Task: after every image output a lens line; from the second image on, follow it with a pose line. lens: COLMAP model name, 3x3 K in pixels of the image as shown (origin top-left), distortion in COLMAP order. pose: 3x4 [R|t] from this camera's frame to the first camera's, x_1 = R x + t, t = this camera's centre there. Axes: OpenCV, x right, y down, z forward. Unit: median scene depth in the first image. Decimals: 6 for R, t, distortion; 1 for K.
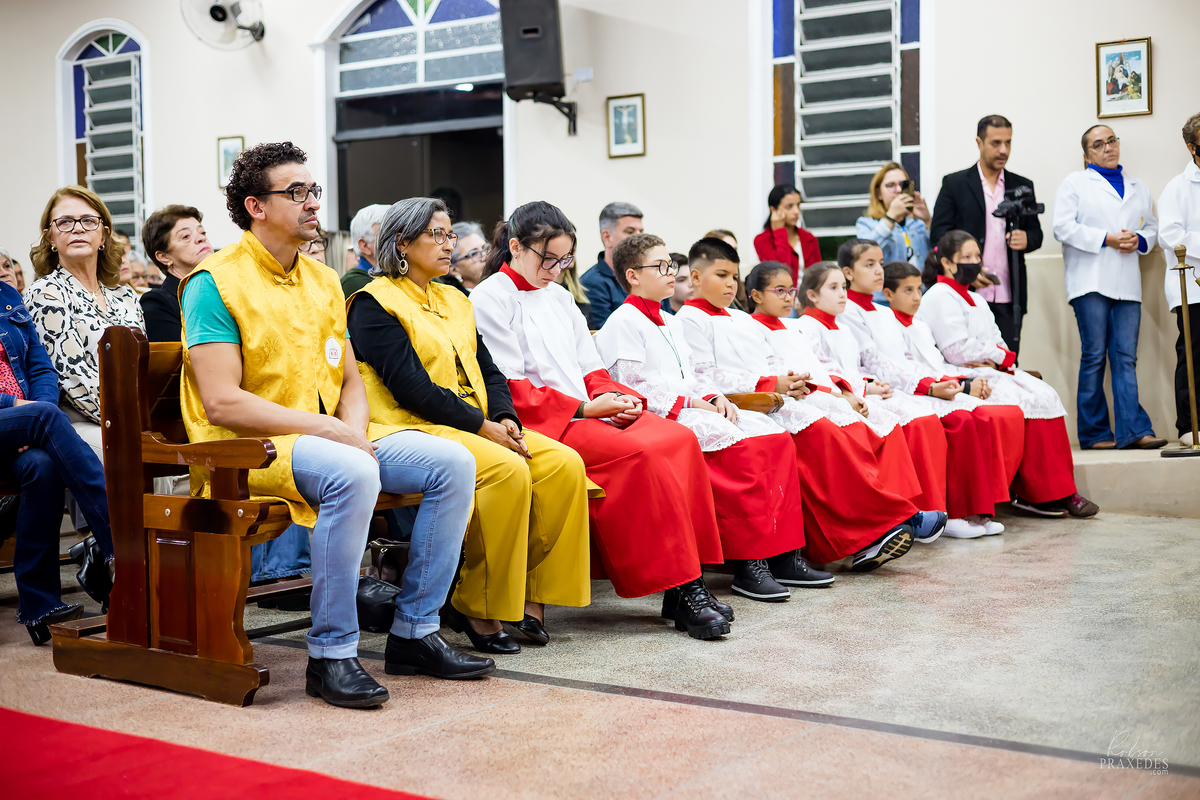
lens RADIAL K [[1675.2, 0, 604.7], [0, 1675.2, 412.0], [0, 0, 1]] dist [0.016813, -0.097873]
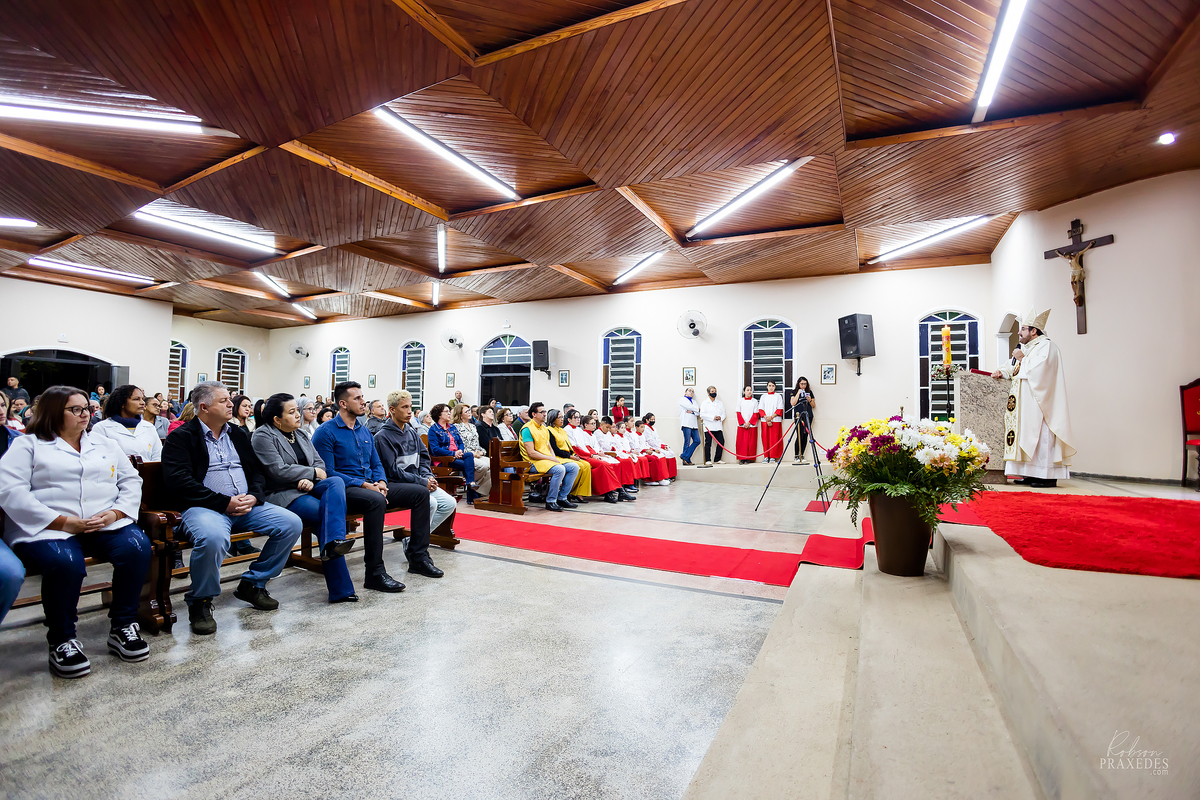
lens RADIAL K [[549.8, 0, 600.0], [0, 549.8, 400.0], [0, 0, 1]] dist [-0.108467, 0.021098]
pose [[0.986973, 0.040821, 0.155619, -0.106786], [-0.026665, 0.995403, -0.091992, -0.006987], [-0.158659, 0.086644, 0.983524, -0.269544]]
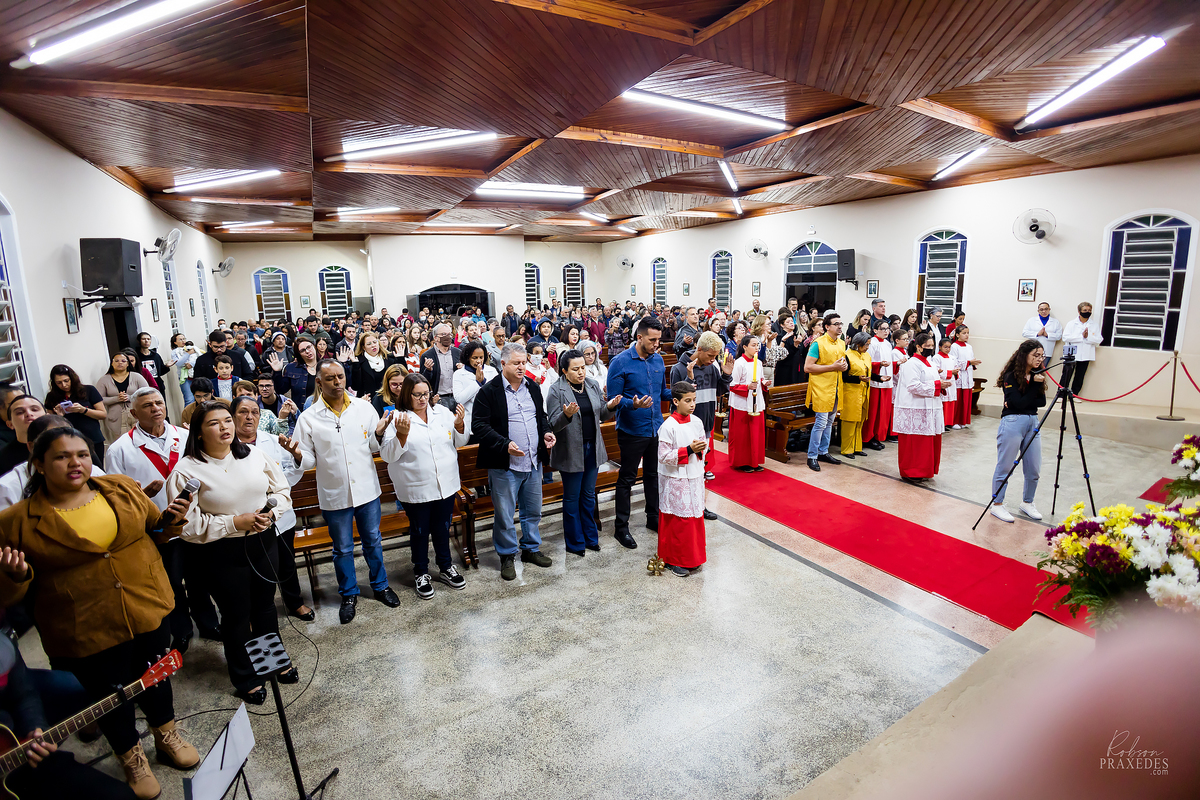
lens RADIAL K [[537.1, 0, 600.0], [0, 537.1, 400.0], [0, 0, 1]] dist [-0.107123, 0.019069]
pose [[0.902443, 0.082823, -0.422772, -0.025327], [-0.017548, 0.987598, 0.156018, -0.105959], [0.430451, -0.133378, 0.892705, -0.277936]]
